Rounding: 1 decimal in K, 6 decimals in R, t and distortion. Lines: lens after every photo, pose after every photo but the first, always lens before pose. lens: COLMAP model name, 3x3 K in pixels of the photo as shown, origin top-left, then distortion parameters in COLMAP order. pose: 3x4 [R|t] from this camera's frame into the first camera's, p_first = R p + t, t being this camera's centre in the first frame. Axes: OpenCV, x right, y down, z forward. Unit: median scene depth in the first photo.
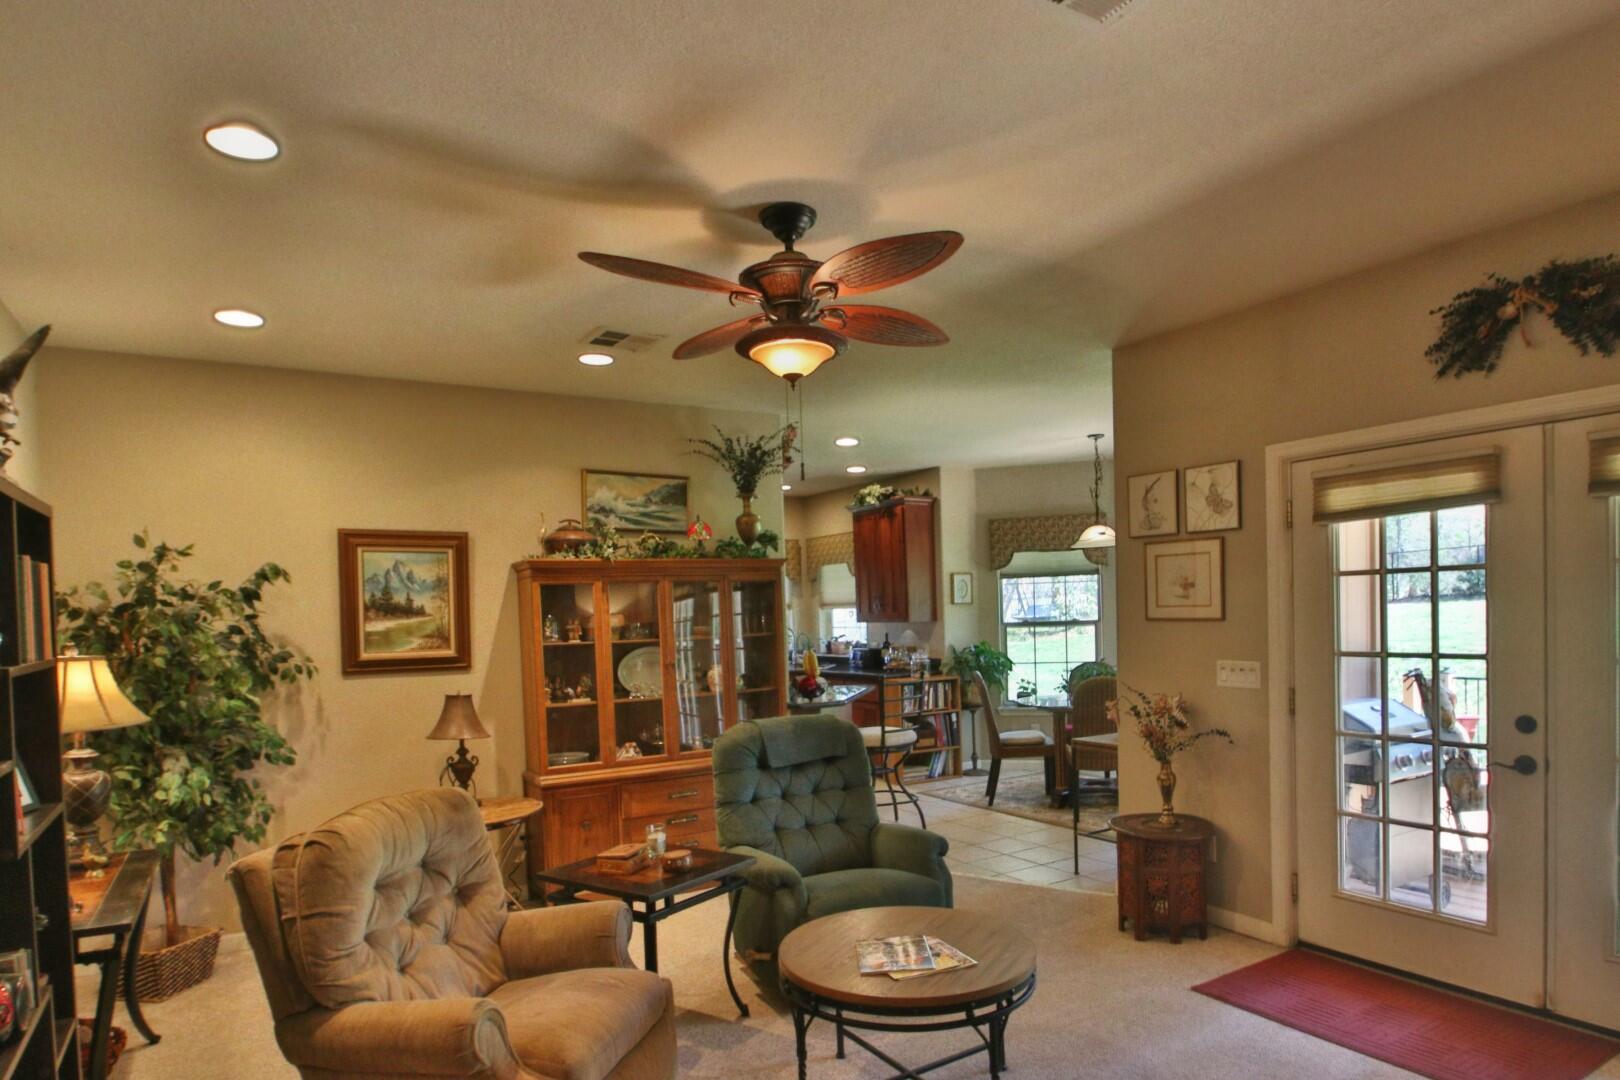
lens RADIAL K [[944.0, 0, 860.3], [0, 944.0, 638.9], [0, 0, 1]] dist [-0.017468, -0.003683]
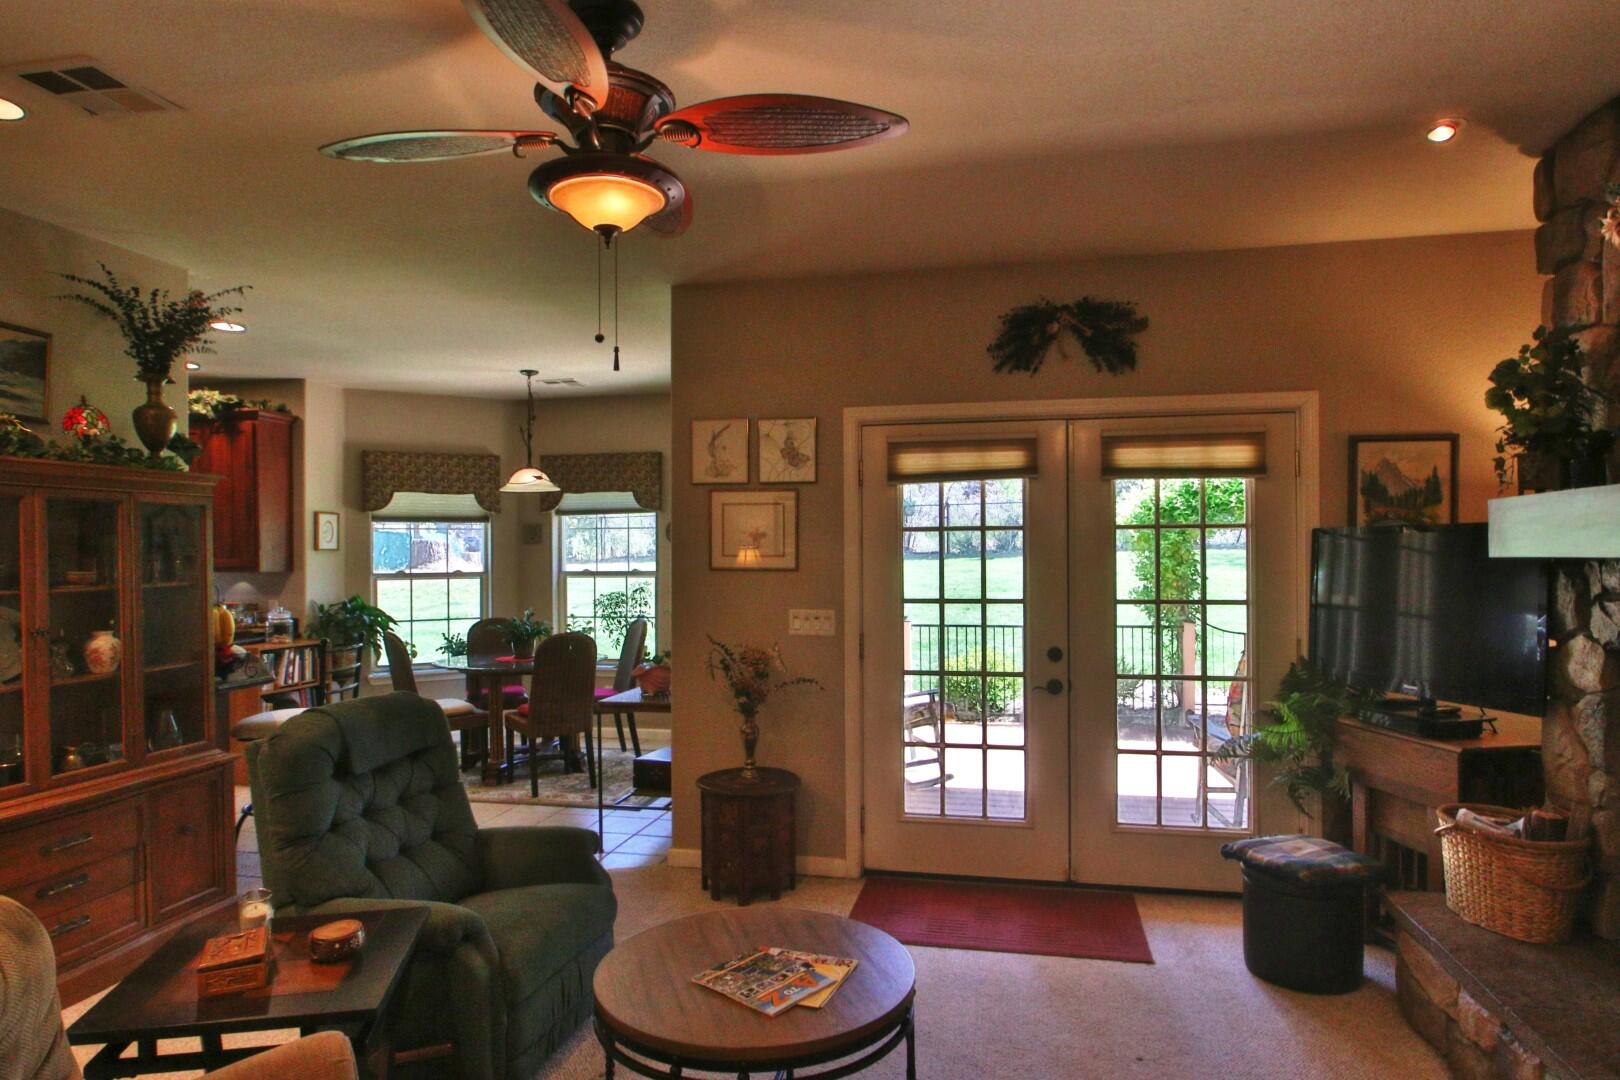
lens RADIAL K [[944.0, 0, 815.9], [0, 944.0, 549.1], [0, 0, 1]] dist [-0.017468, -0.003683]
pose [[0.703380, 0.029720, 0.710193, -0.330988], [0.006310, 0.998825, -0.048048, 0.006613], [-0.710786, 0.038278, 0.702366, 0.259133]]
